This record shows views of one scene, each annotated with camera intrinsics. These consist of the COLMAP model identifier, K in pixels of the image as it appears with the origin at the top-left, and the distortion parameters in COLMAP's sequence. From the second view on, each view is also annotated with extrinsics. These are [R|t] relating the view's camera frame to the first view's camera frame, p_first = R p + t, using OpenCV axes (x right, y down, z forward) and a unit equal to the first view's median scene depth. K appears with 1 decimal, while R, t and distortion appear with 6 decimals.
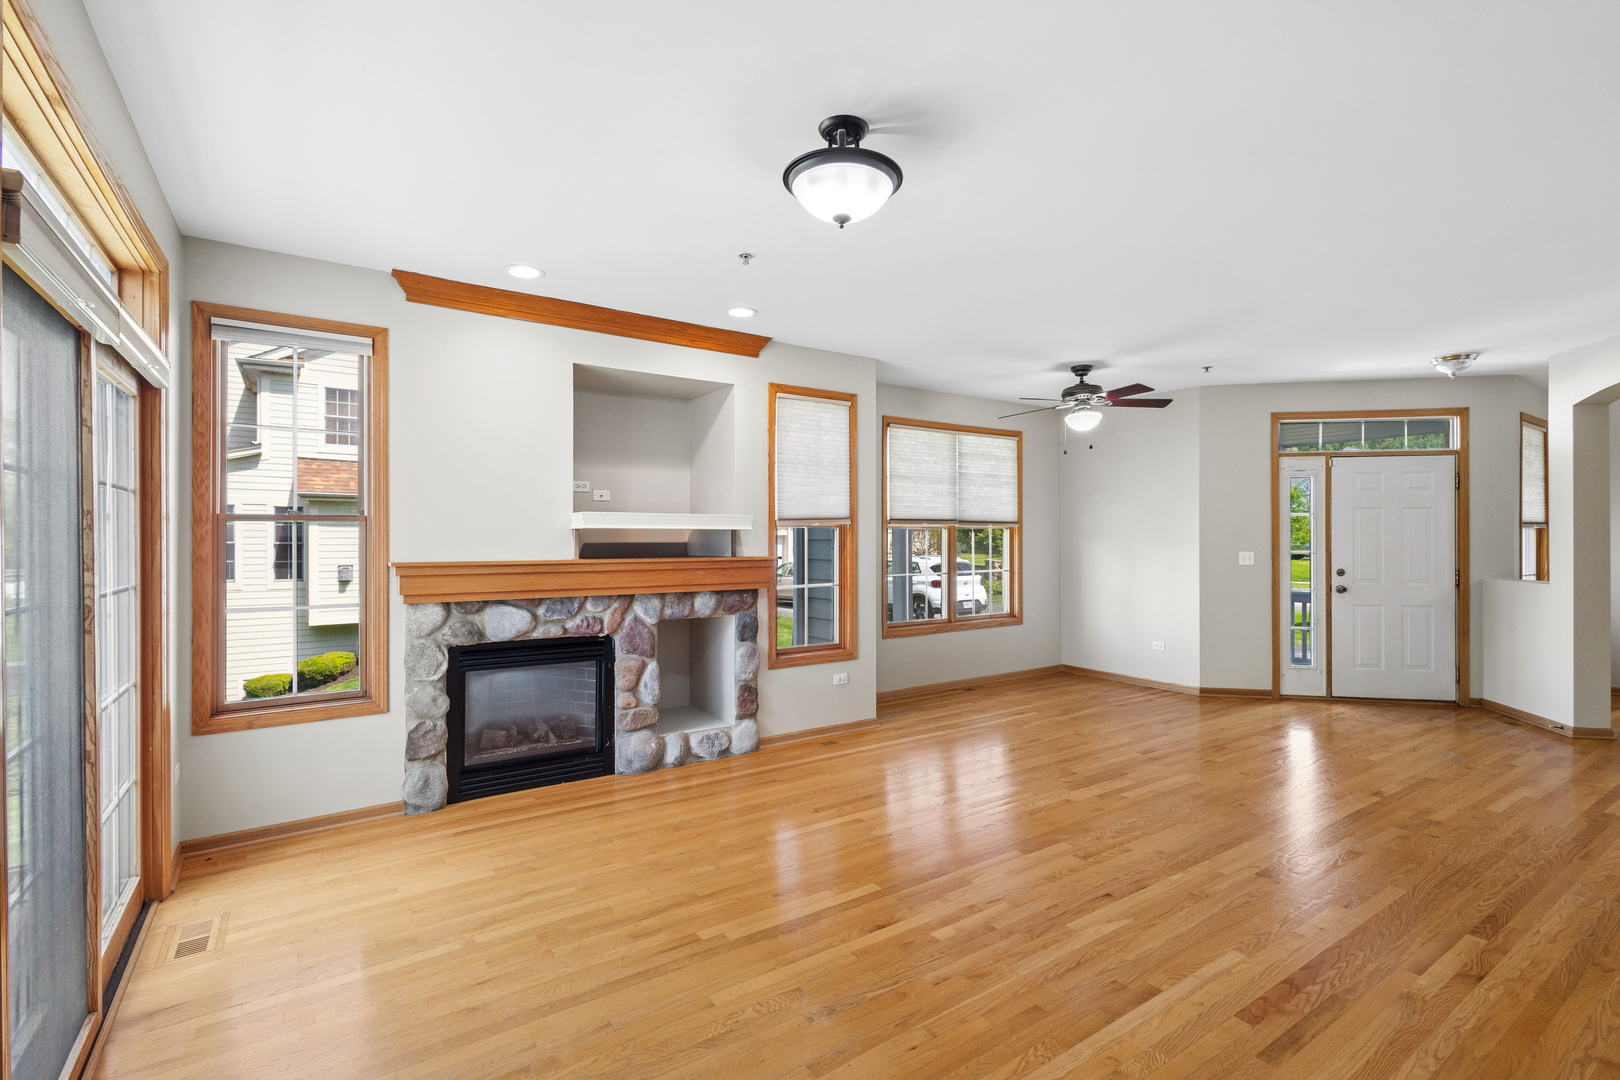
lens RADIAL K [[746.1, 0, 808.9], [0, 746.1, 542.3], [0, 0, 1]] dist [0.000997, -0.000055]
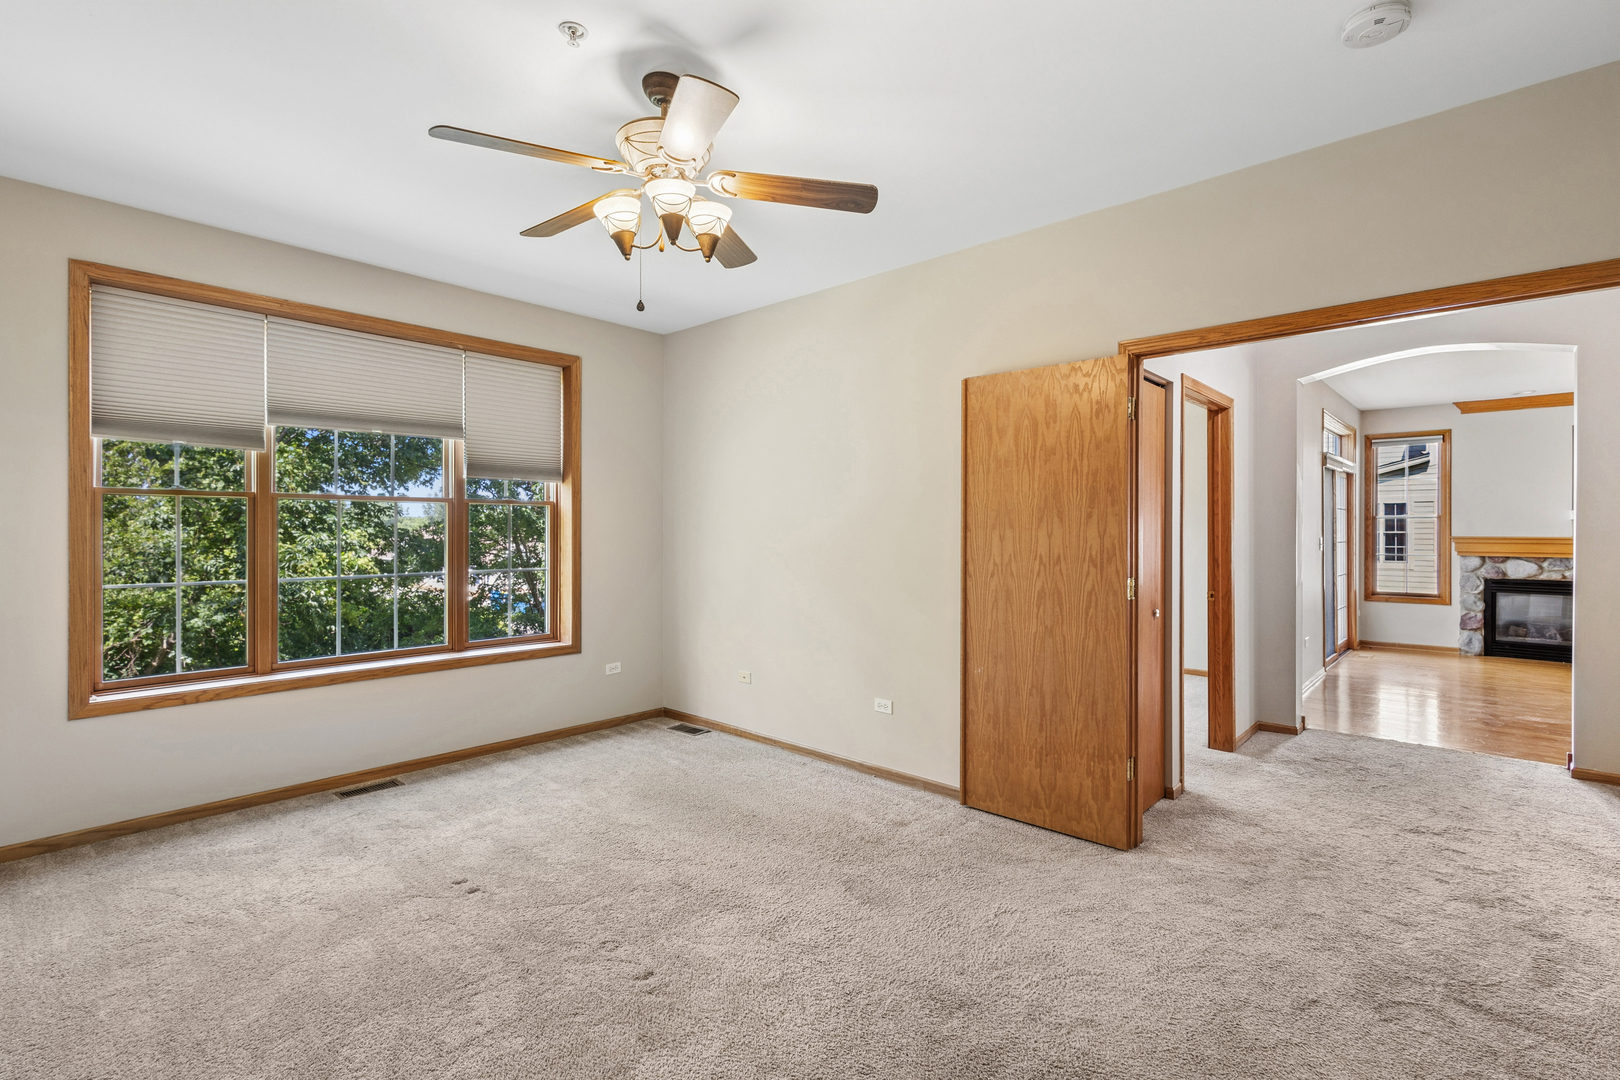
lens RADIAL K [[746.1, 0, 806.6], [0, 746.1, 528.0], [0, 0, 1]] dist [0.000997, -0.000055]
pose [[0.216110, 0.000676, -0.976369, 1.129932], [-0.003054, 0.999995, 0.000016, 0.007335], [0.976364, 0.002979, 0.216111, -1.276977]]
